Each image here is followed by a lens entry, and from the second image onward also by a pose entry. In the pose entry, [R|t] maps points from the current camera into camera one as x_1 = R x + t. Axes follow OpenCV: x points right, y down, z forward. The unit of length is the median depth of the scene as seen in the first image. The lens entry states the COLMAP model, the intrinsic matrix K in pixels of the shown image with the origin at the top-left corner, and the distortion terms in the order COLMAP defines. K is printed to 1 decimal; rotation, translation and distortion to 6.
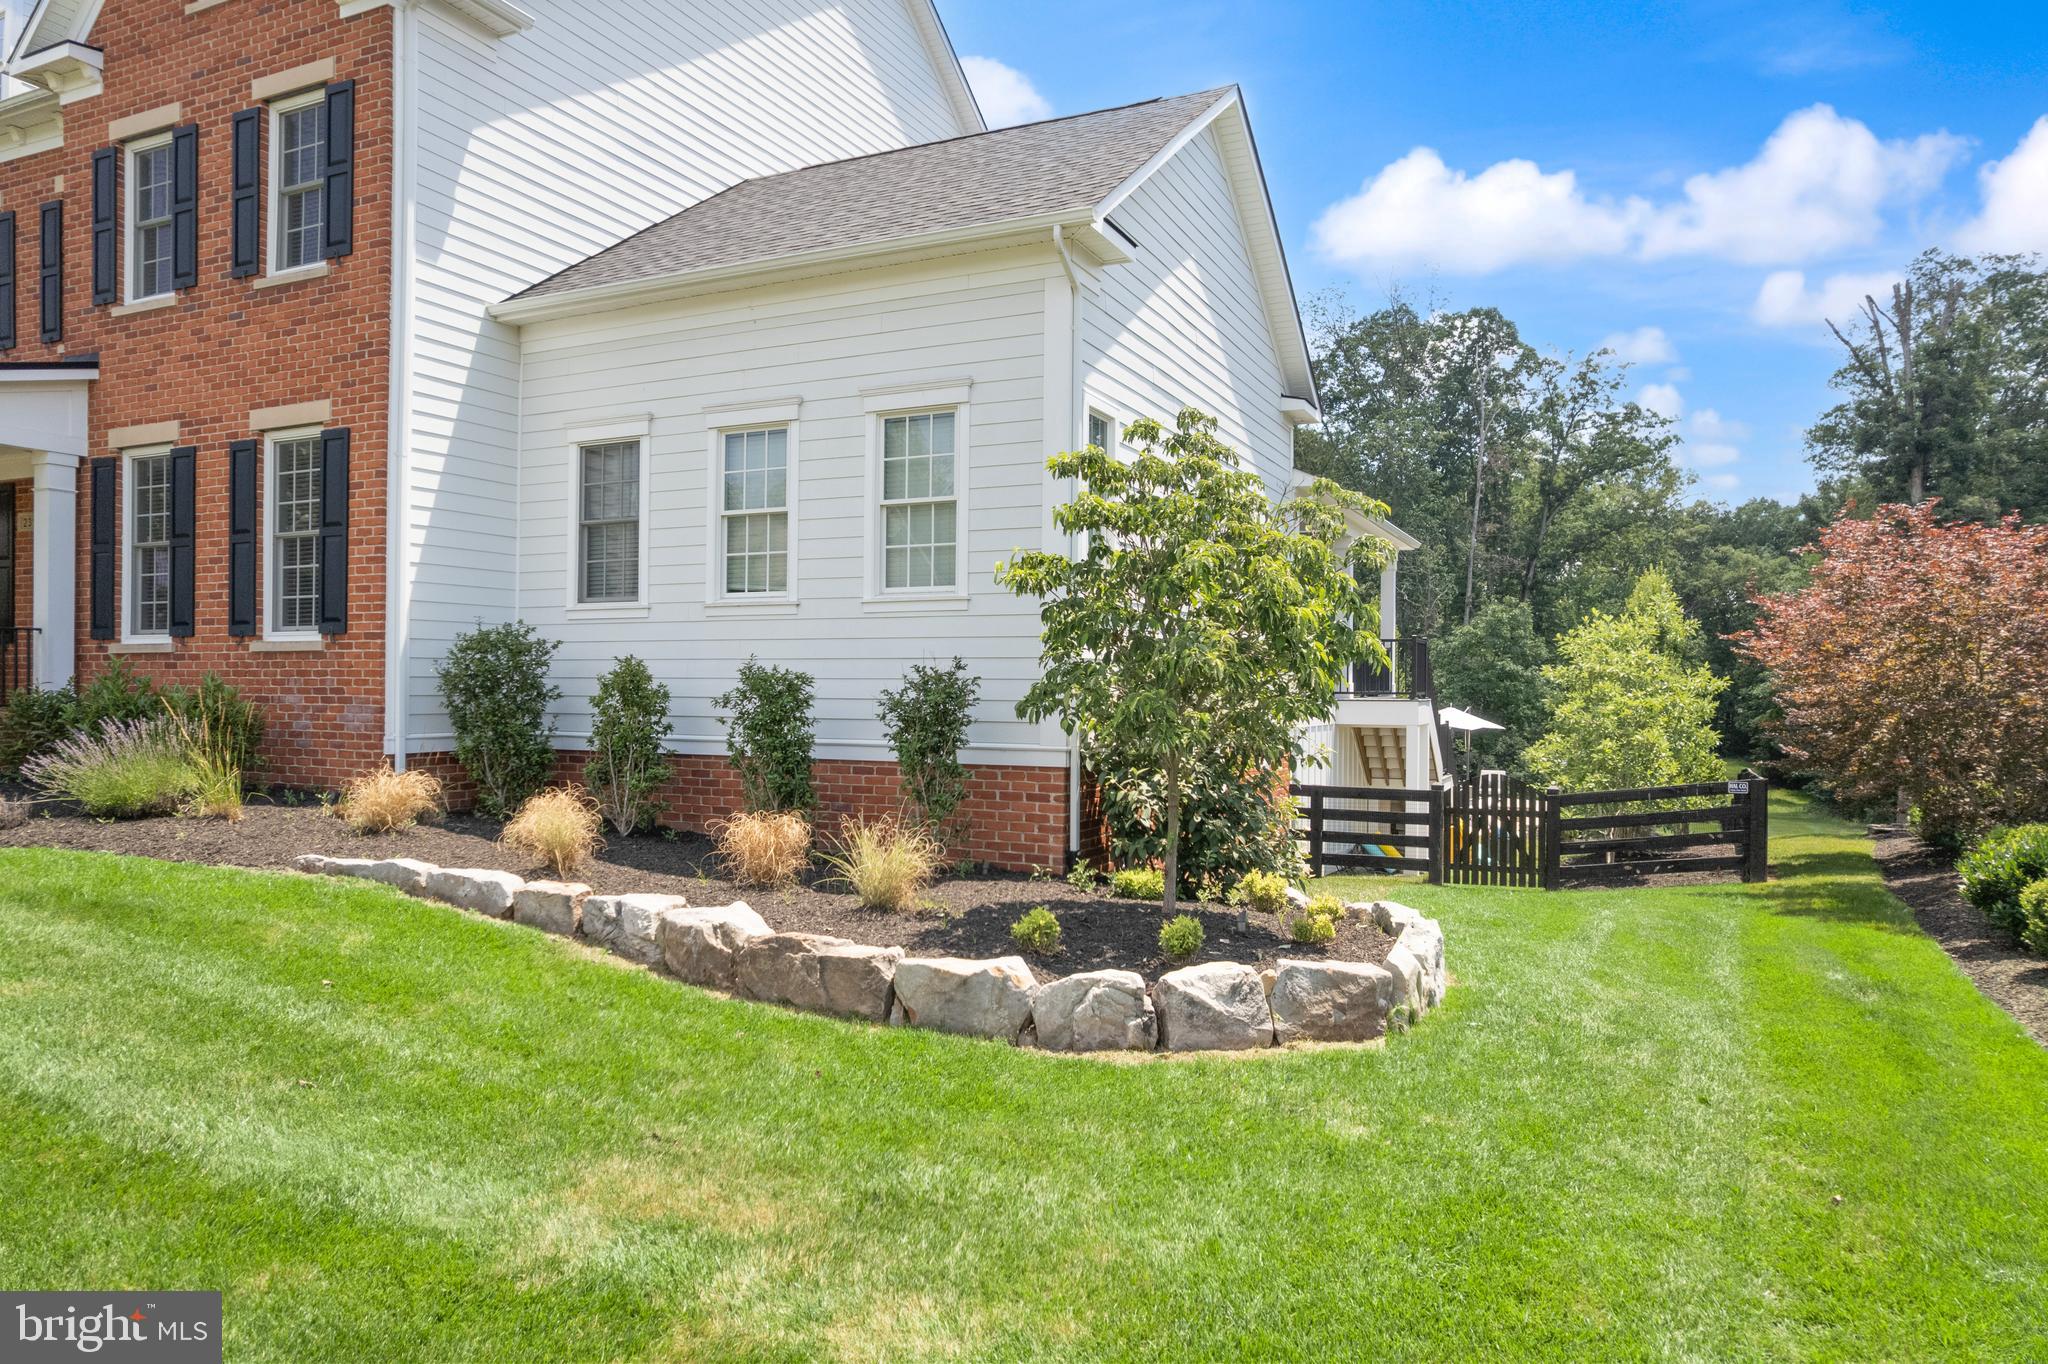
lens RADIAL K [[1309.7, 0, 1024.0], [0, 1309.7, 682.0], [0, 0, 1]] dist [-0.072081, 0.072760]
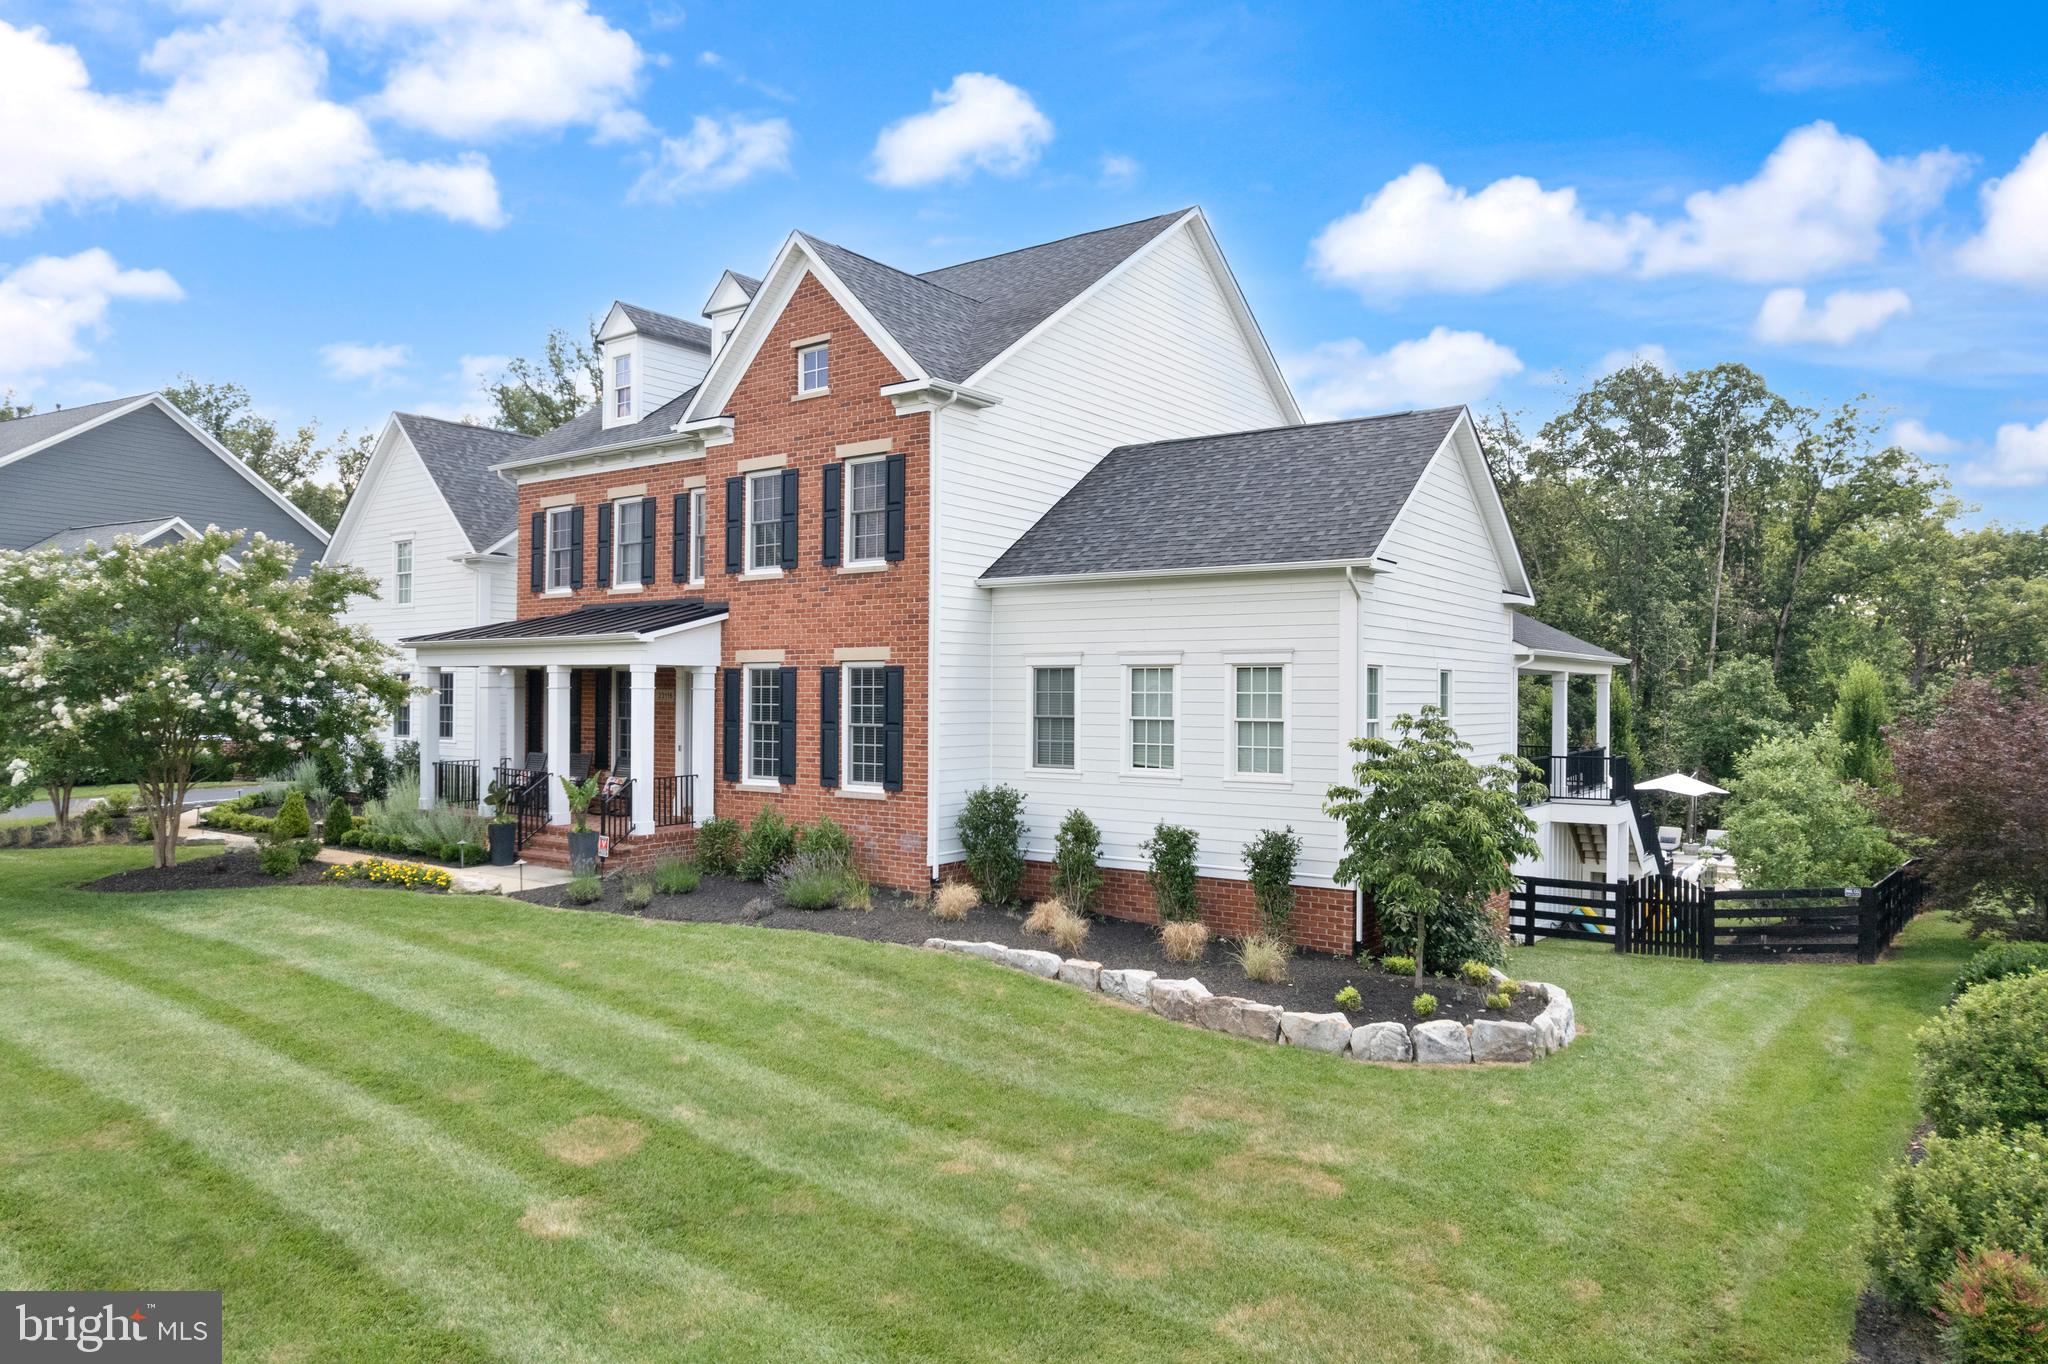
lens RADIAL K [[1309.7, 0, 1024.0], [0, 1309.7, 682.0], [0, 0, 1]] dist [-0.072081, 0.072760]
pose [[0.983328, -0.002834, -0.181819, -0.068844], [0.001615, 0.999975, -0.006850, -0.165338], [0.181834, 0.006442, 0.983308, -0.612504]]
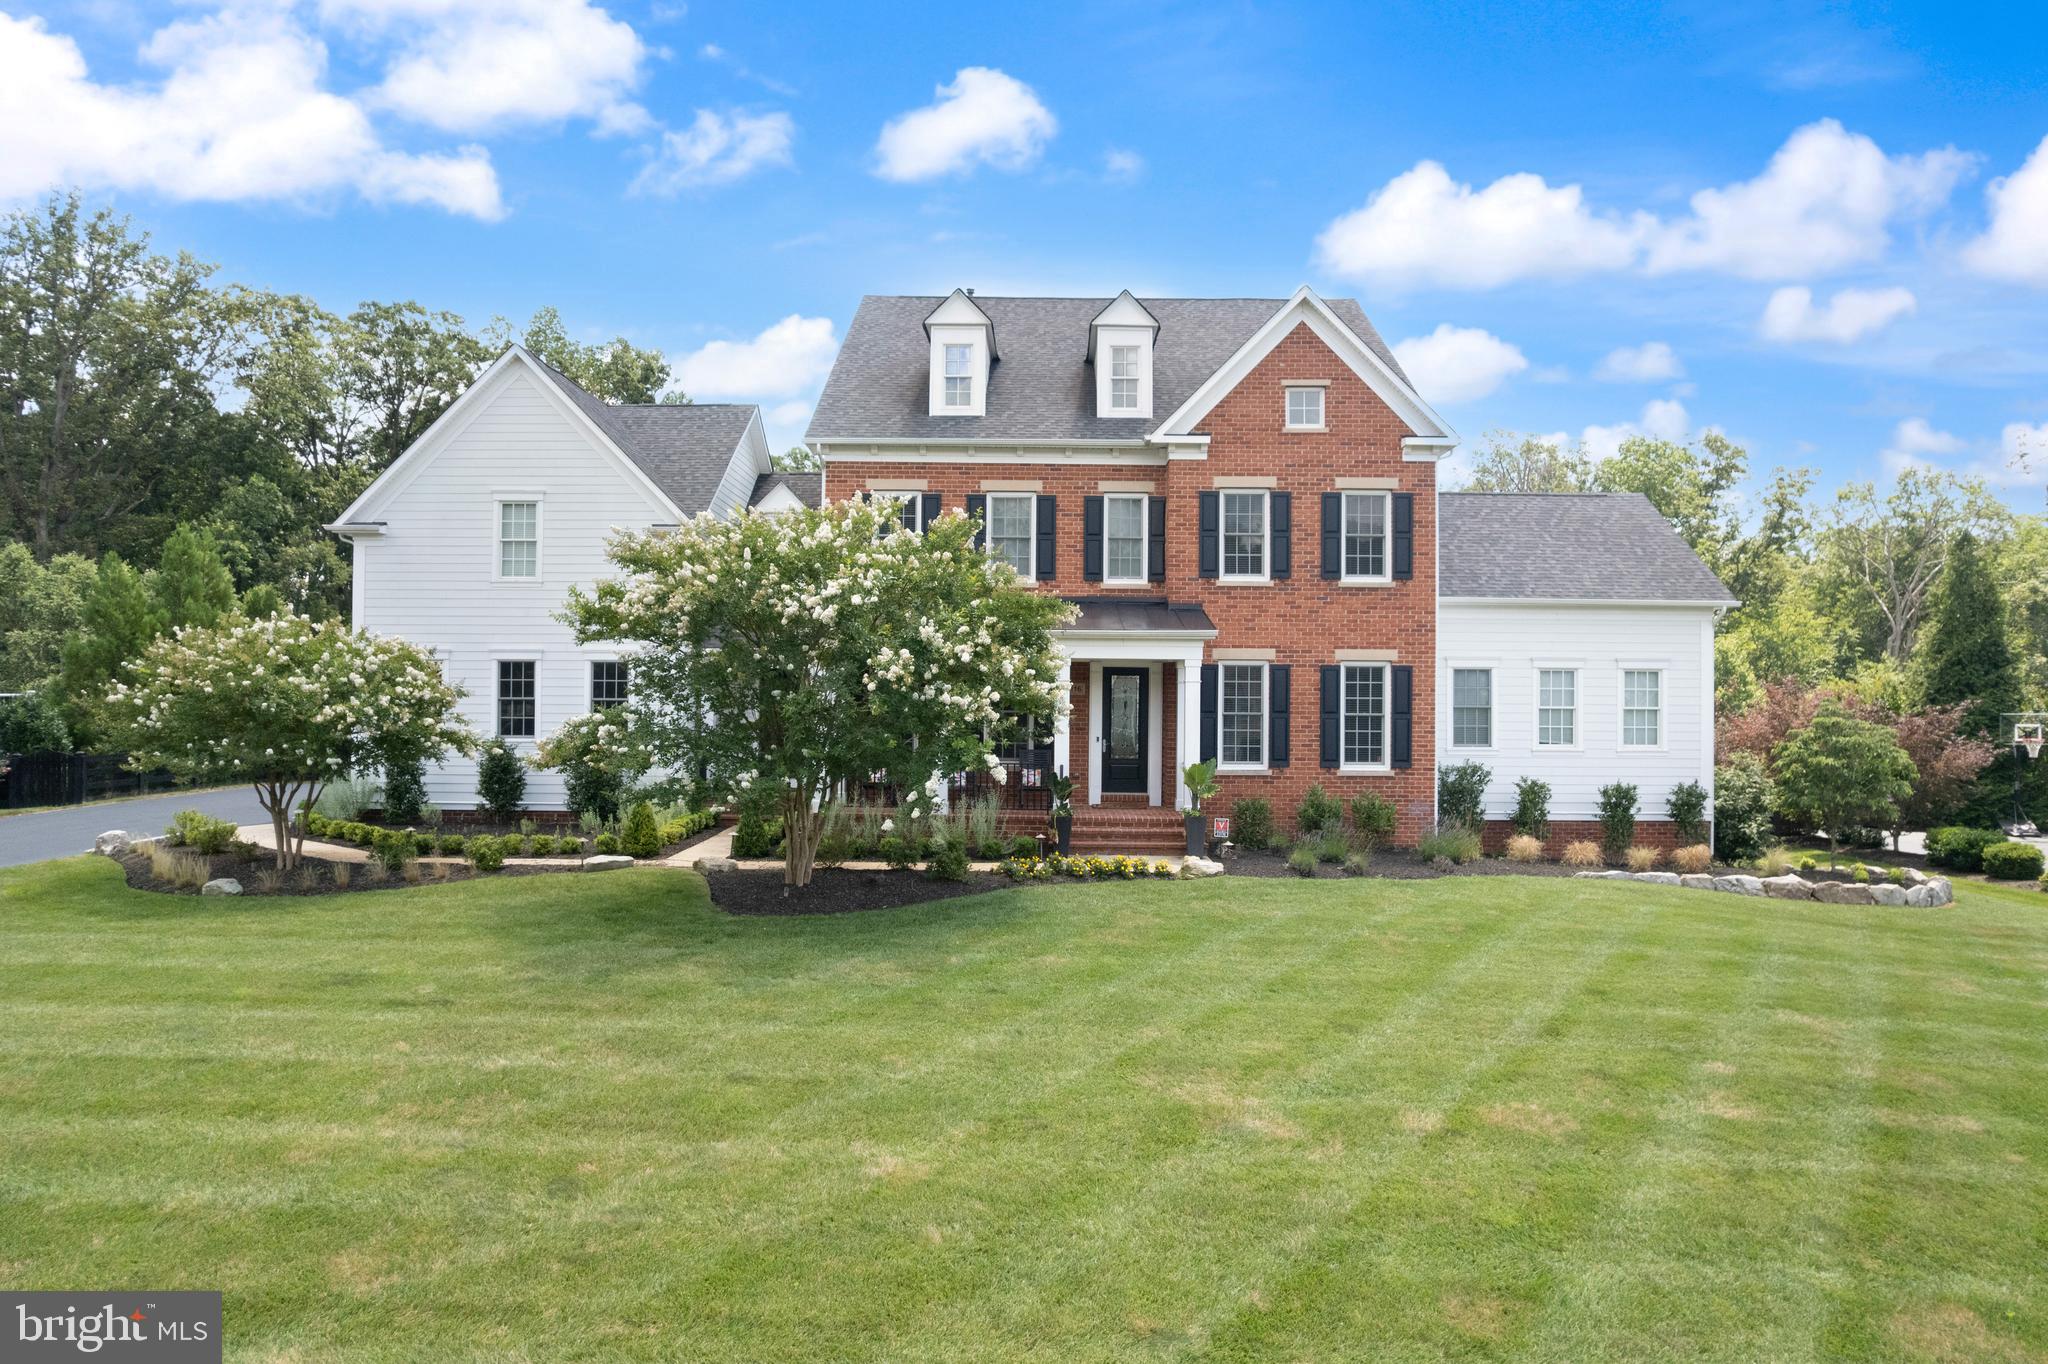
lens RADIAL K [[1309.7, 0, 1024.0], [0, 1309.7, 682.0], [0, 0, 1]] dist [-0.072081, 0.072760]
pose [[0.907341, 0.006298, 0.420347, -1.935216], [-0.003571, 0.999967, -0.007275, -0.155065], [-0.420379, 0.005100, 0.907334, -0.594761]]
